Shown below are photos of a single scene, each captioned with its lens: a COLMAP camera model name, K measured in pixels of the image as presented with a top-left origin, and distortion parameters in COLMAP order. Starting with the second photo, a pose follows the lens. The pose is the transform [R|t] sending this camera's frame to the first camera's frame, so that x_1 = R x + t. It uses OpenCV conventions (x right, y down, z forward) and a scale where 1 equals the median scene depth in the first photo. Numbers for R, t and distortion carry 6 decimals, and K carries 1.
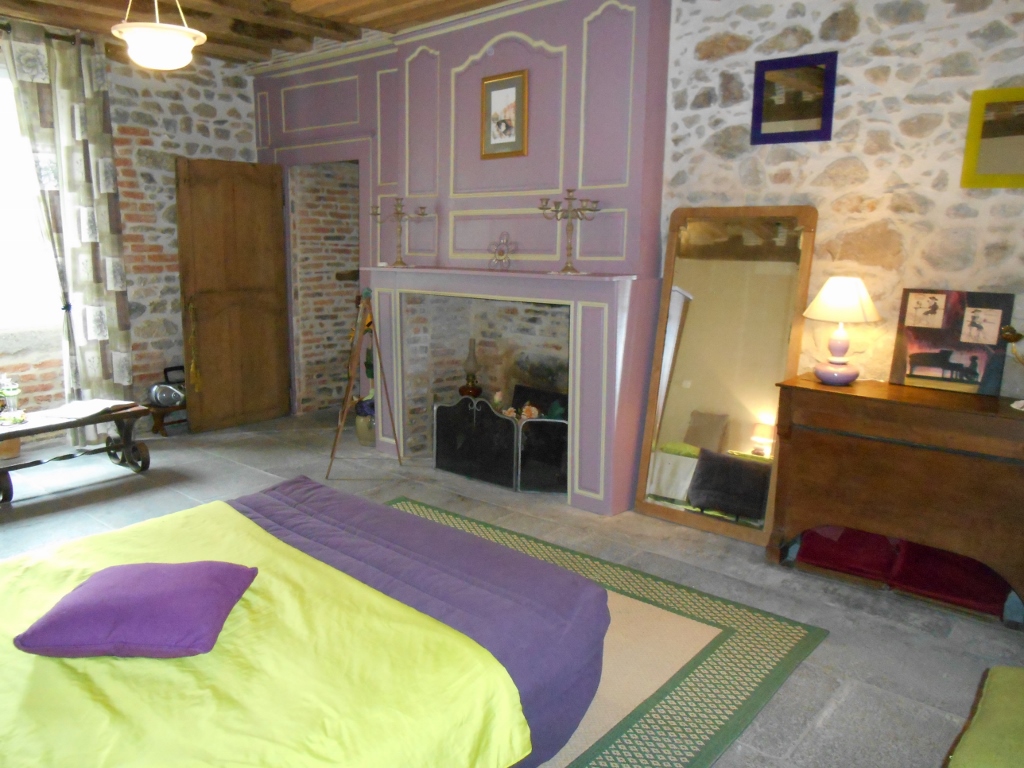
lens RADIAL K [[783.2, 0, 503.9], [0, 783.2, 389.7], [0, 0, 1]] dist [-0.027598, 0.000814]
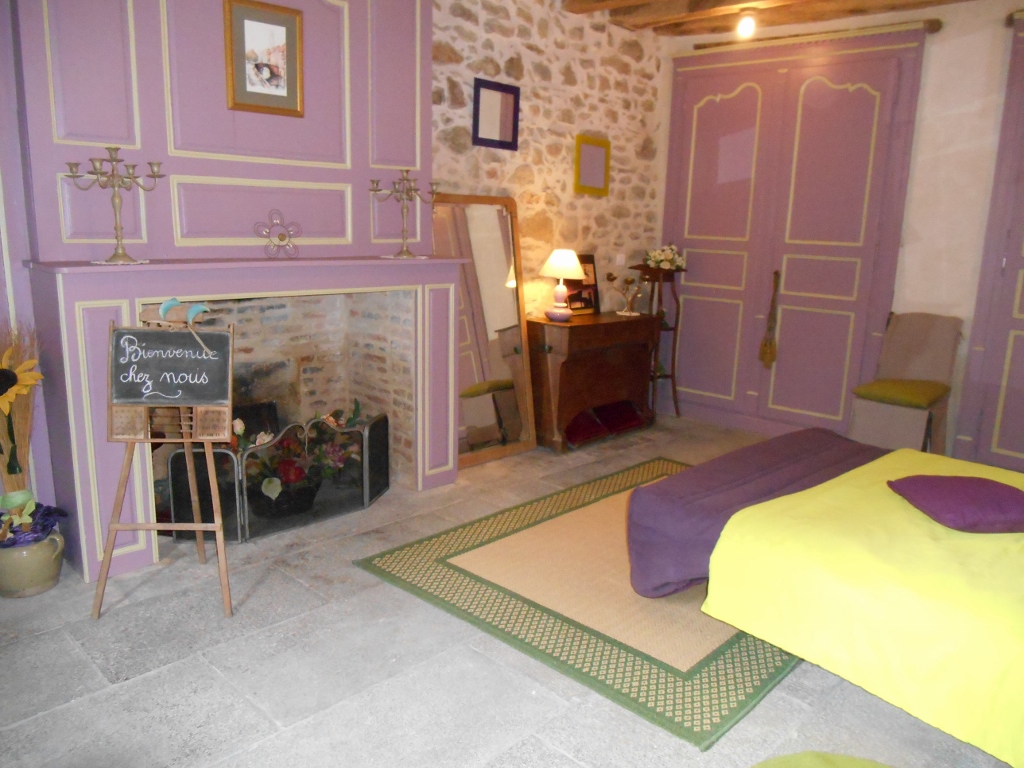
lens RADIAL K [[783.2, 0, 513.5], [0, 783.2, 388.5], [0, 0, 1]] dist [-0.027598, 0.000814]
pose [[0.053490, -0.211282, 0.975960, -0.973726], [0.162638, 0.966153, 0.200245, -0.180134], [-0.985235, 0.148017, 0.086042, 0.893572]]
